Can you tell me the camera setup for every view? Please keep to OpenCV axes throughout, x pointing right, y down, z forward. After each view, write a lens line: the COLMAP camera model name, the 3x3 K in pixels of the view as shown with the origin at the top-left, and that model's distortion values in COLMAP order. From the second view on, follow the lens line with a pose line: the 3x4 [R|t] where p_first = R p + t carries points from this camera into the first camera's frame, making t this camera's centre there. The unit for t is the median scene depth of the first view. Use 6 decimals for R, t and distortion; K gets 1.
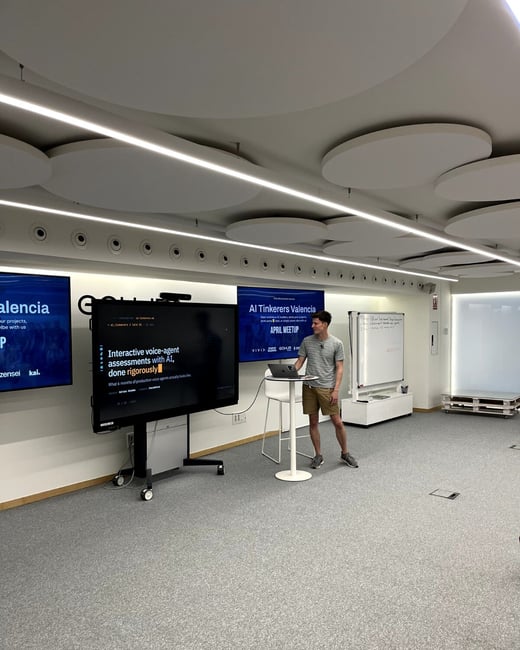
lens RADIAL K [[523.4, 0, 258.3], [0, 523.4, 351.7], [0, 0, 1]] dist [0.052974, -0.069202]
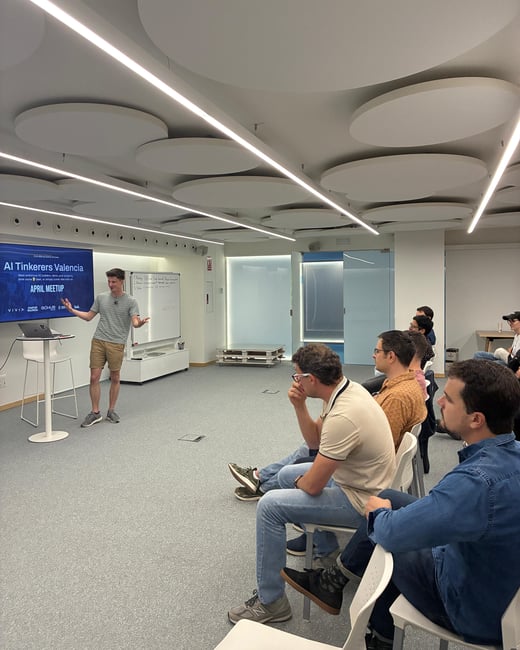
lens RADIAL K [[523.4, 0, 255.8], [0, 523.4, 301.7], [0, 0, 1]] dist [0.052974, -0.069202]
pose [[0.937940, -0.010710, 0.346631, 0.077761], [0.018176, 0.999667, -0.018296, 0.007782], [-0.346320, 0.023461, 0.937823, -0.057259]]
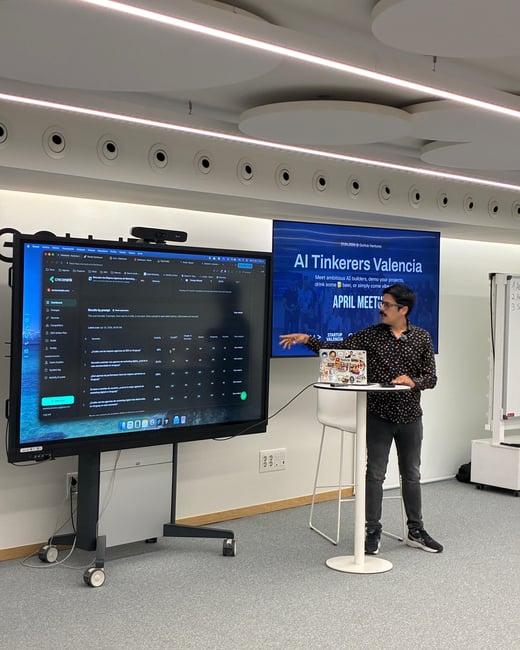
lens RADIAL K [[1045.0, 0, 243.8], [0, 1045.0, 338.0], [0, 0, 1]] dist [0.100985, 0.000000]
pose [[0.994512, 0.033816, -0.099006, 0.041009], [-0.035540, 0.999245, -0.015699, 0.017535], [0.098400, 0.019131, 0.994963, -0.098180]]
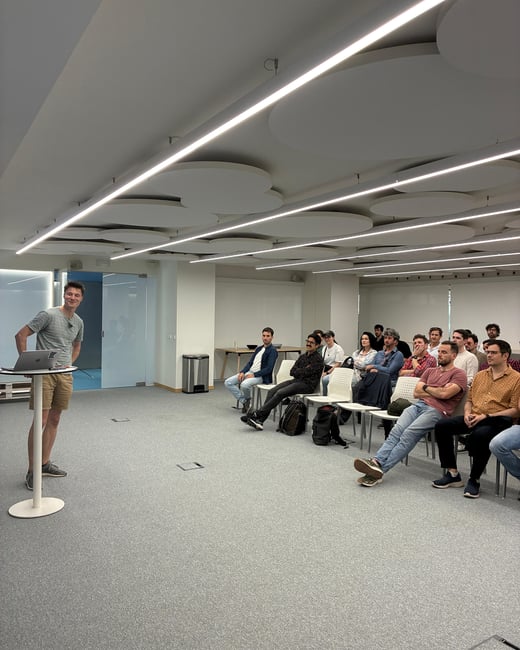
lens RADIAL K [[523.4, 0, 257.4], [0, 523.4, 320.7], [0, 0, 1]] dist [0.052974, -0.069202]
pose [[0.322965, 0.000035, 0.946411, -0.443493], [0.026573, 0.999605, -0.009105, -0.001514], [-0.946038, 0.028090, 0.322837, 0.408617]]
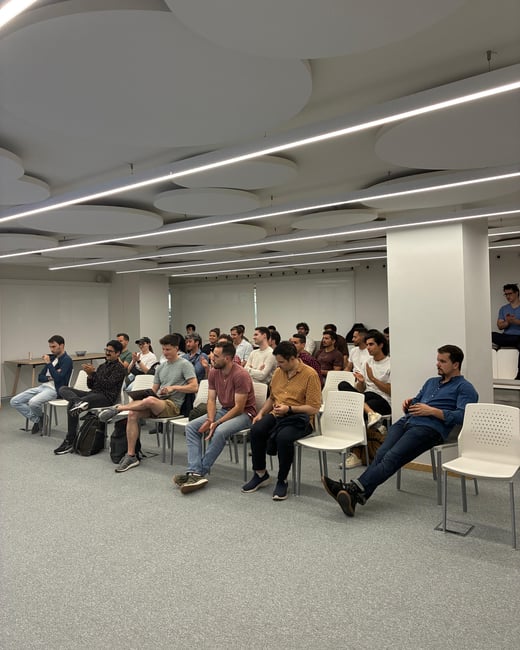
lens RADIAL K [[523.4, 0, 261.7], [0, 523.4, 303.2], [0, 0, 1]] dist [0.052974, -0.069202]
pose [[-0.015760, 0.025614, 0.999548, -0.381760], [0.068332, 0.997362, -0.024481, -0.006553], [-0.997538, 0.067916, -0.017469, 0.379724]]
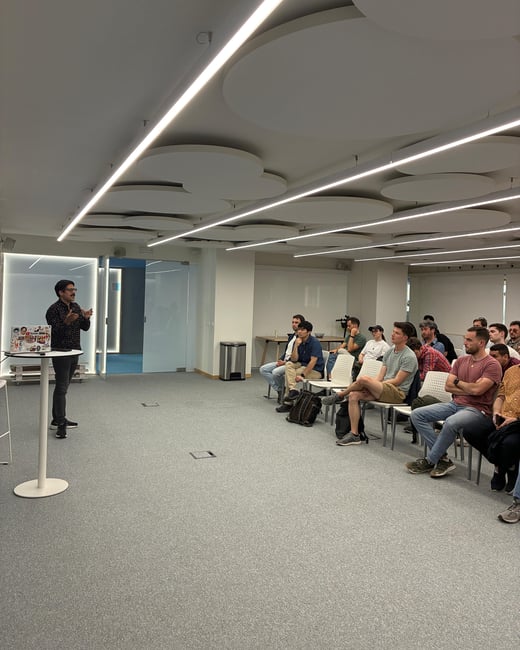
lens RADIAL K [[523.4, 0, 254.5], [0, 523.4, 306.1], [0, 0, 1]] dist [0.052974, -0.069202]
pose [[0.438636, 0.011527, 0.898591, -0.400583], [0.007196, 0.999841, -0.016338, -0.000739], [-0.898636, 0.013633, 0.438484, 0.350309]]
